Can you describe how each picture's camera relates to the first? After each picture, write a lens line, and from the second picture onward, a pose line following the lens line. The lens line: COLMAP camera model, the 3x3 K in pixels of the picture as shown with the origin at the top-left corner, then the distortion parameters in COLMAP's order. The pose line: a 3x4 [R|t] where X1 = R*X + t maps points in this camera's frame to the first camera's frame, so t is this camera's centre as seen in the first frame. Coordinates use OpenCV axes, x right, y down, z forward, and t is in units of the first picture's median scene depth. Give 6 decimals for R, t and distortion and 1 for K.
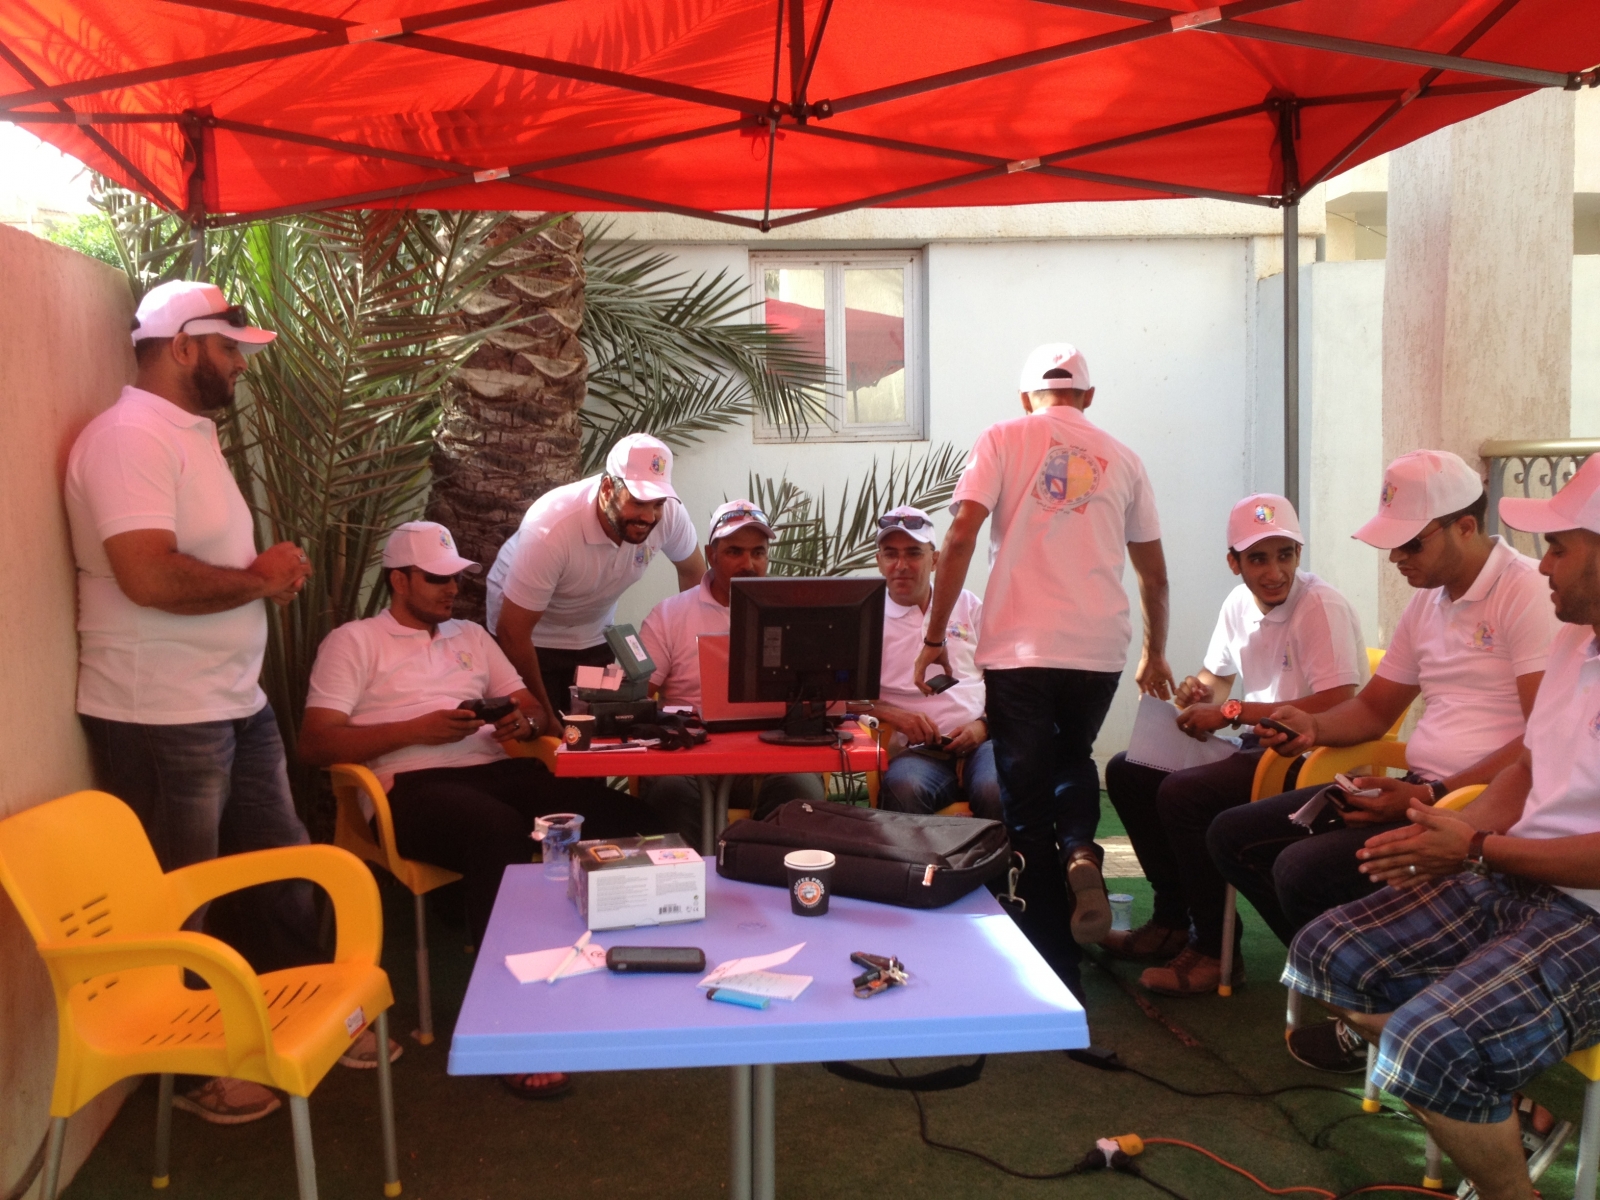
lens RADIAL K [[1569.4, 0, 810.8], [0, 1569.4, 653.0], [0, 0, 1]] dist [0.166328, -0.511948]
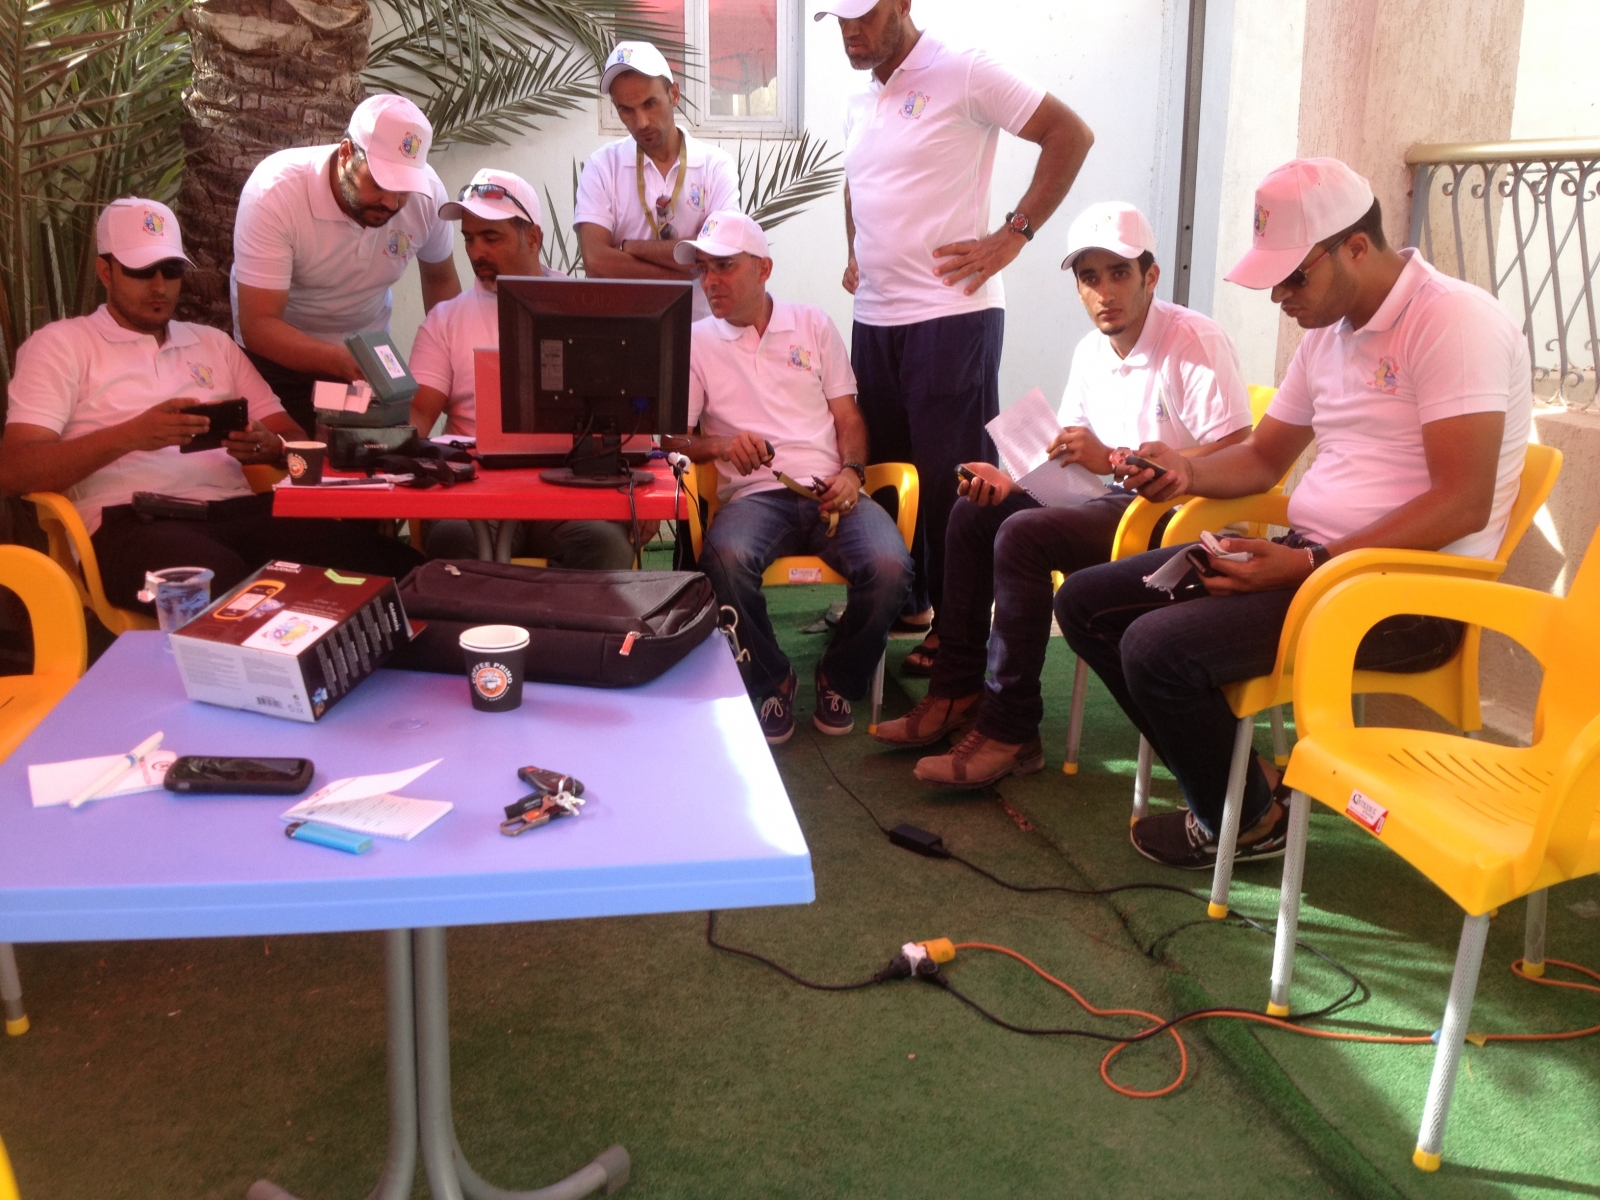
lens RADIAL K [[1572.0, 0, 834.4], [0, 1572.0, 658.1], [0, 0, 1]] dist [0.132390, -0.284400]
pose [[0.997493, 0.015244, 0.069109, 0.050728], [-0.026464, 0.986024, 0.164487, 0.005366], [-0.065635, -0.165903, 0.983955, 0.111148]]
